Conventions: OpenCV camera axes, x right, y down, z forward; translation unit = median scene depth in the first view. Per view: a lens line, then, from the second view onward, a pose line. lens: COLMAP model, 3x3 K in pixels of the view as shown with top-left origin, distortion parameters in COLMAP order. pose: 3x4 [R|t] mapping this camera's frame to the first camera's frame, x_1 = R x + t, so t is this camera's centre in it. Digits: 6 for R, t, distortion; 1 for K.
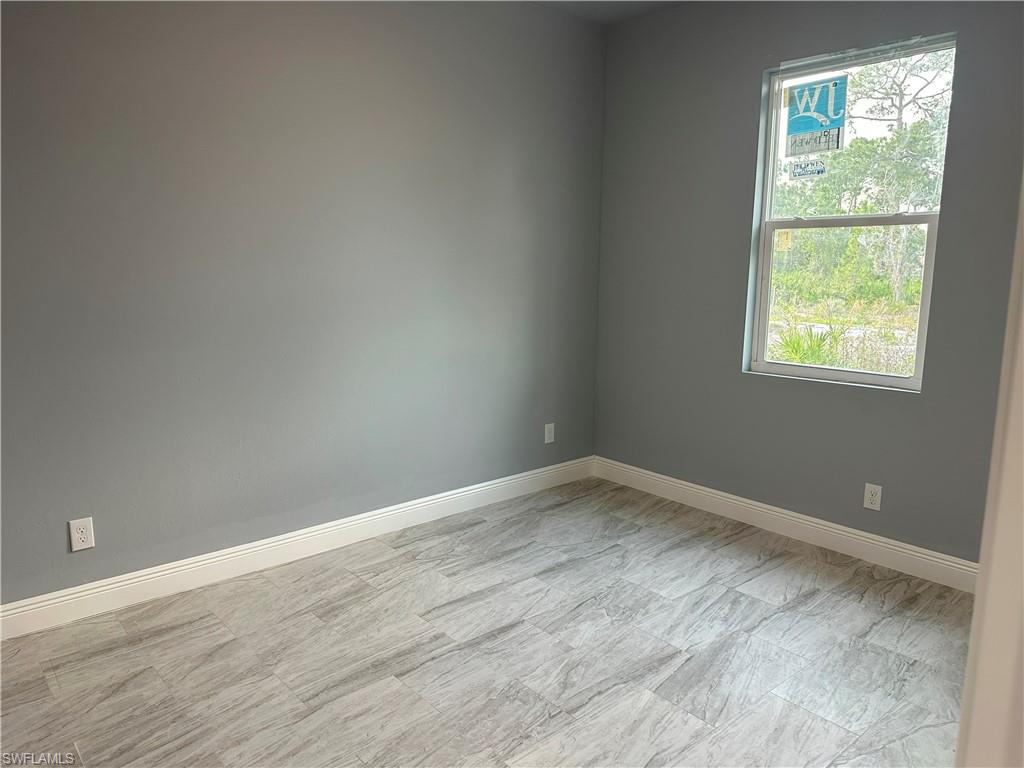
lens RADIAL K [[728.6, 0, 515.3], [0, 728.6, 378.5], [0, 0, 1]] dist [0.046767, -0.056358]
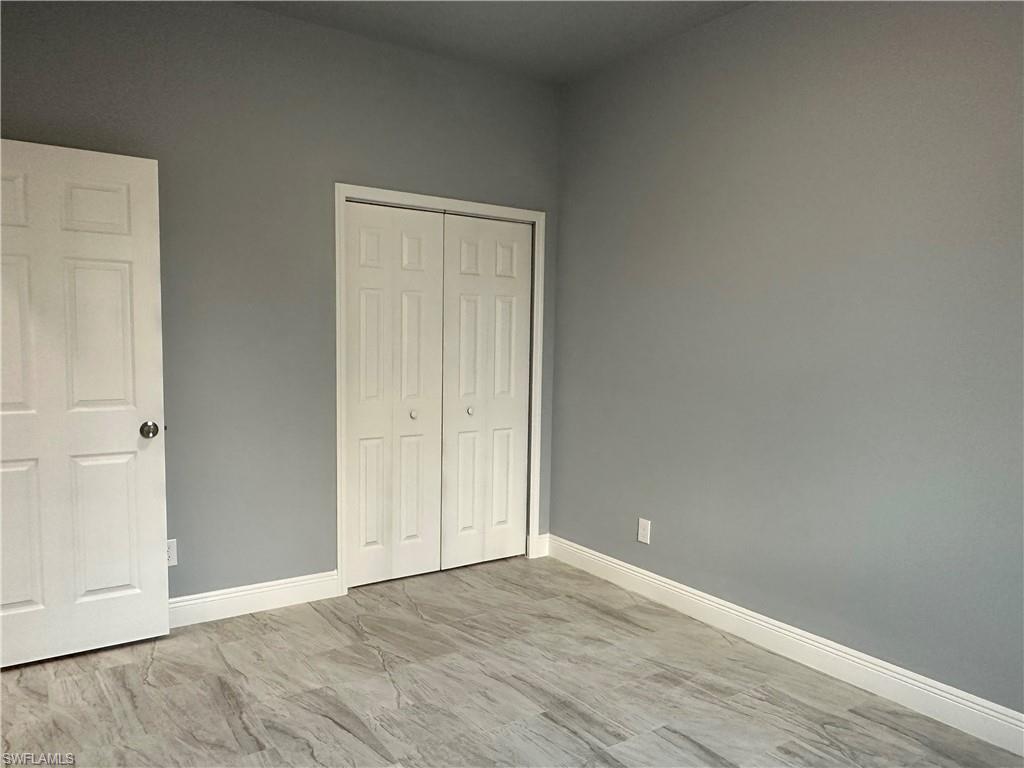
lens RADIAL K [[728.6, 0, 514.8], [0, 728.6, 393.4], [0, 0, 1]] dist [0.046767, -0.056358]
pose [[-0.098489, 0.082397, -0.991721, 0.832821], [-0.178489, 0.978943, 0.099062, -0.140898], [0.979000, 0.186768, -0.081708, 0.932818]]
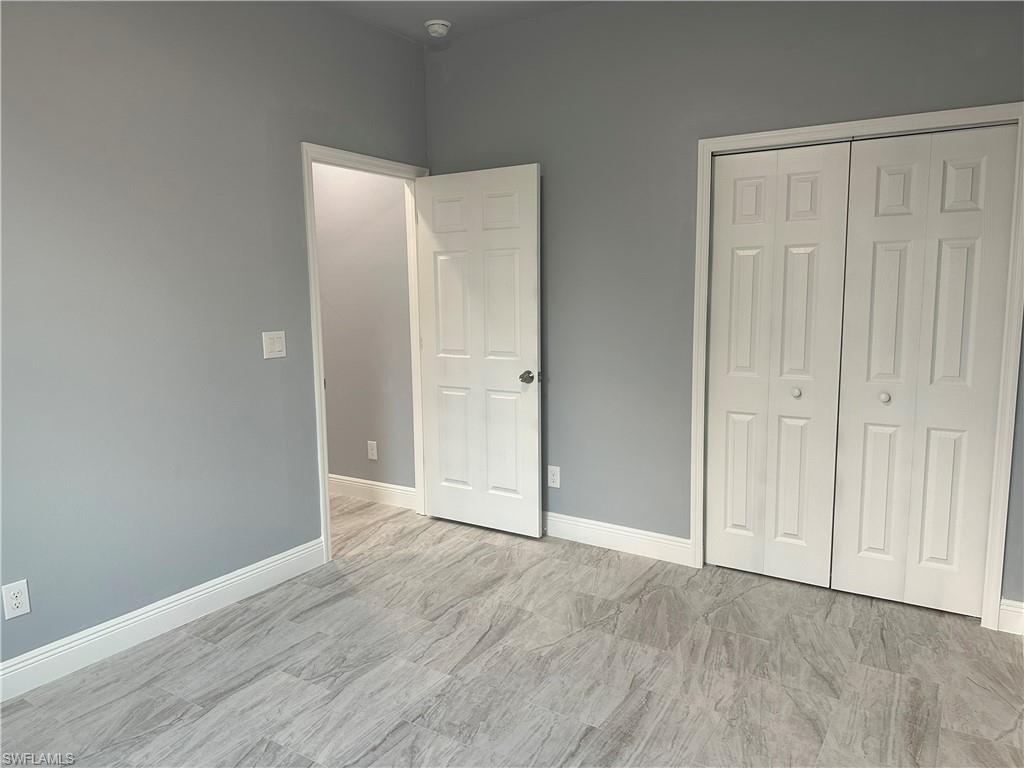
lens RADIAL K [[728.6, 0, 513.4], [0, 728.6, 380.3], [0, 0, 1]] dist [0.046767, -0.056358]
pose [[-0.960359, 0.042991, -0.275431, 0.170874], [-0.034402, 0.962207, 0.270137, -0.264676], [0.276635, 0.268904, -0.922585, 1.671766]]
